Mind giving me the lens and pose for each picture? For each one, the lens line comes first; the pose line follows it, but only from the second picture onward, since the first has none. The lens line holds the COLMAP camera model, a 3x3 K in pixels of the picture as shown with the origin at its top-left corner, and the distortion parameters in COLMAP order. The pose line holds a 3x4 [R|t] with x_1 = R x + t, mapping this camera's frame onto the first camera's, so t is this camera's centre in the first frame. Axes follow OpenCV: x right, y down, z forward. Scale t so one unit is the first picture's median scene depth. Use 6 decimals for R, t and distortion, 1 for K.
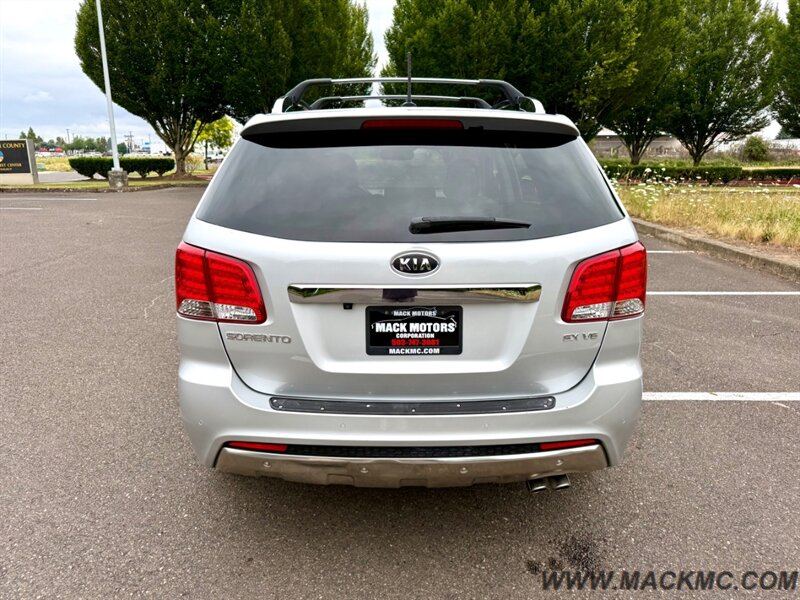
lens RADIAL K [[569.5, 0, 396.0], [0, 569.5, 291.6], [0, 0, 1]] dist [0.010861, -0.023979]
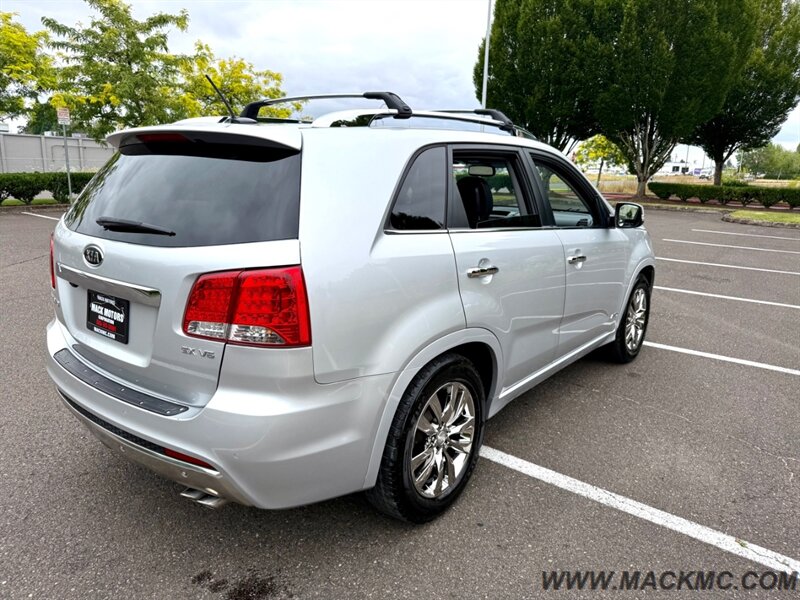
lens RADIAL K [[569.5, 0, 422.6], [0, 569.5, 303.3], [0, 0, 1]] dist [0.010861, -0.023979]
pose [[0.779408, 0.162583, -0.605054, 1.214808], [-0.169267, 0.984473, 0.046493, -0.115949], [0.603219, 0.066179, 0.794826, 0.463569]]
